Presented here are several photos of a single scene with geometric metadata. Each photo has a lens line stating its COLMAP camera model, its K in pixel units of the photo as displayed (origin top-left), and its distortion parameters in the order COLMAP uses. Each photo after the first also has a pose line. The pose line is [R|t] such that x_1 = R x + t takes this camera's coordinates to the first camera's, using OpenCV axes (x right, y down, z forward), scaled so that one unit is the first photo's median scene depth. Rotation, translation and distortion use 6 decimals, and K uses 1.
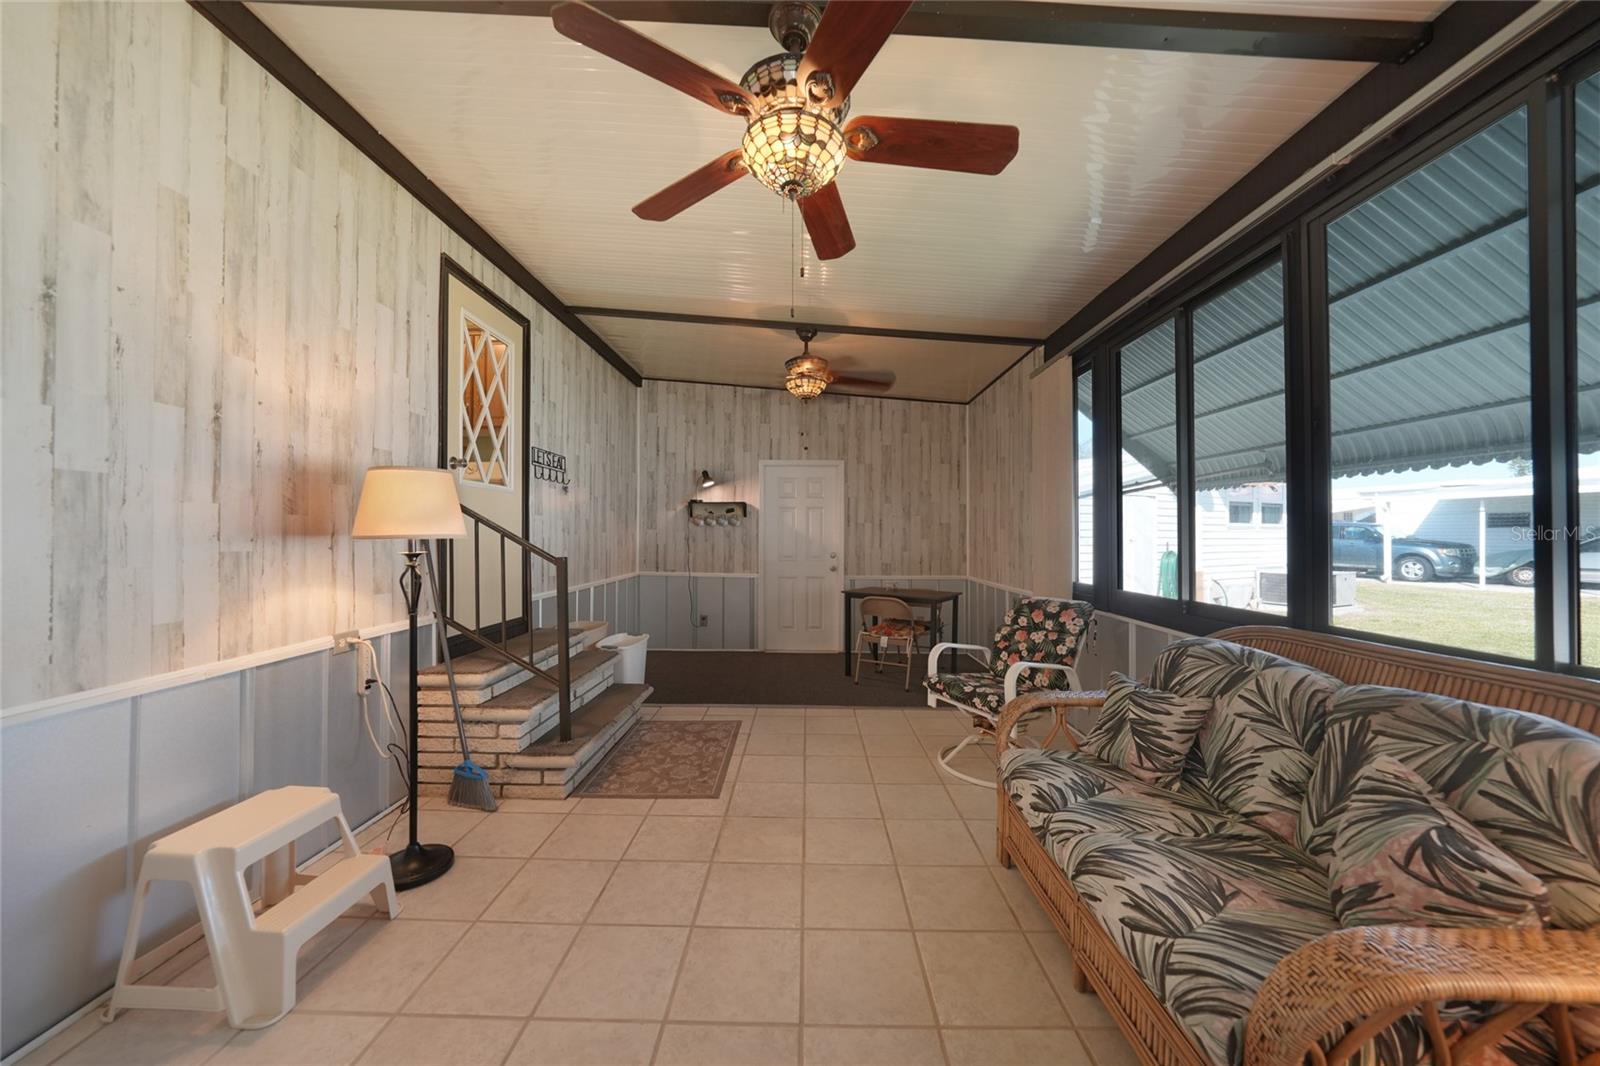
lens RADIAL K [[556.1, 0, 799.3], [0, 556.1, 532.4], [0, 0, 1]] dist [-0.014467, 0.002461]
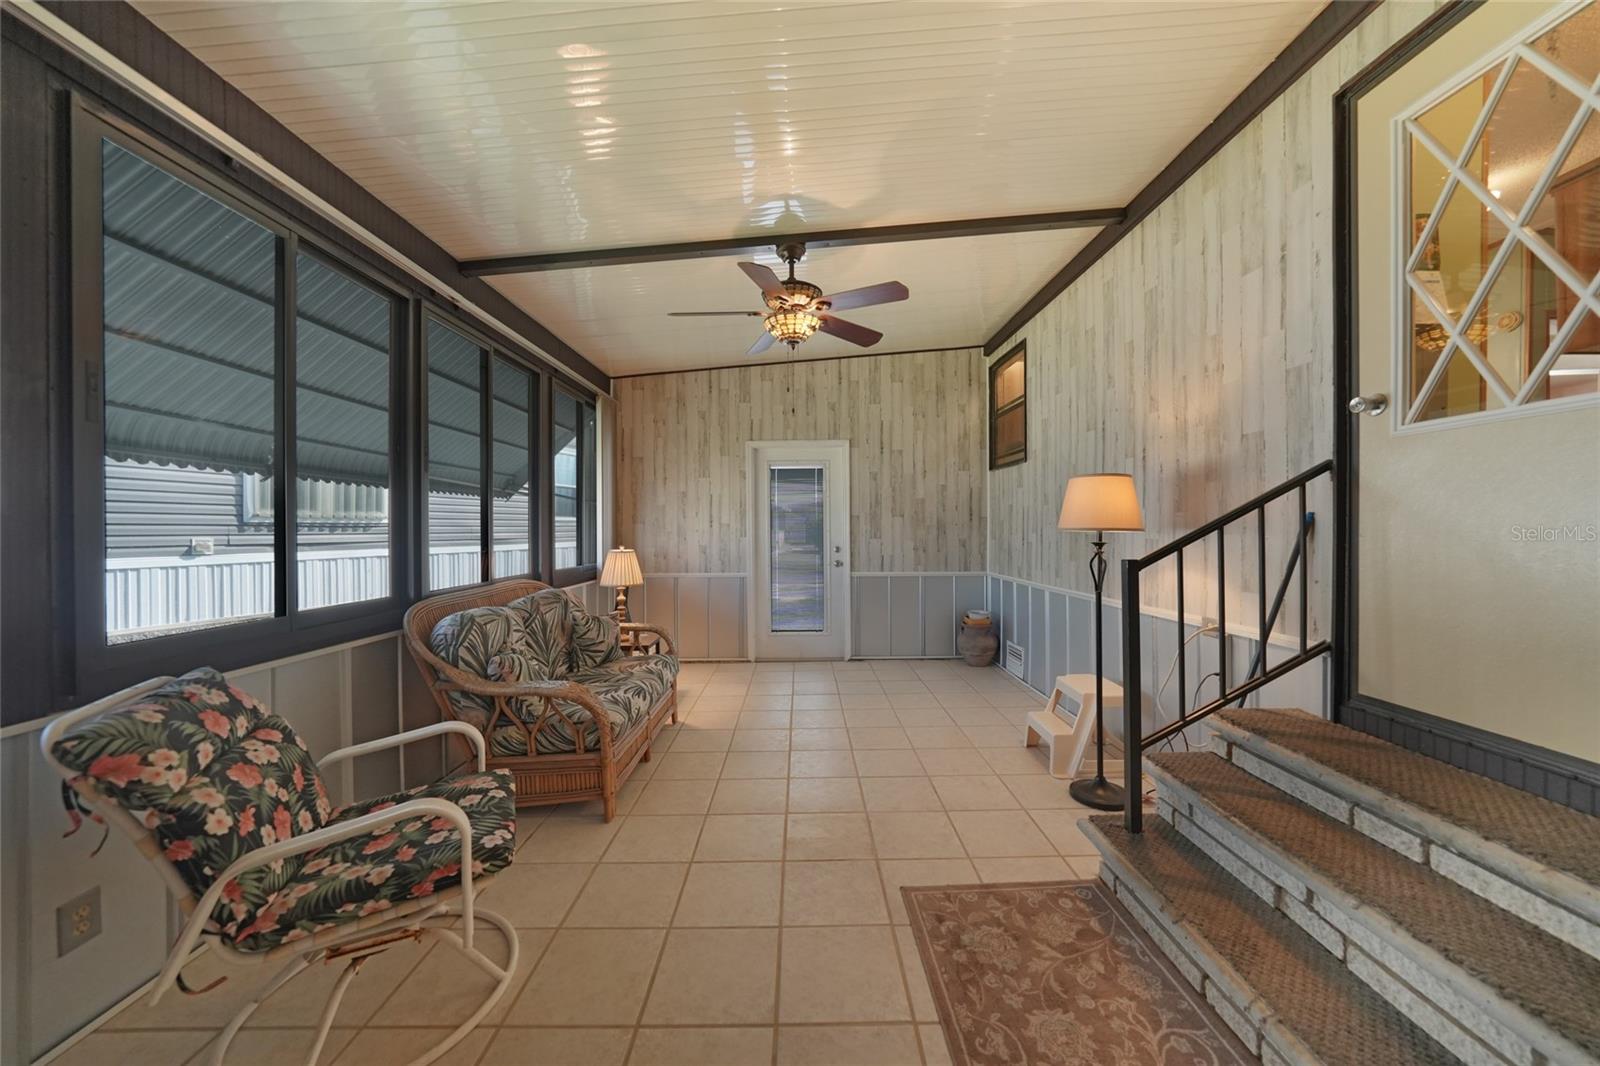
lens RADIAL K [[556.1, 0, 798.4], [0, 556.1, 529.9], [0, 0, 1]] dist [-0.014467, 0.002461]
pose [[-0.999962, 0.002639, -0.008328, -0.008181], [0.002654, 0.999995, -0.001866, 0.009101], [0.008323, -0.001888, -0.999964, 2.128472]]
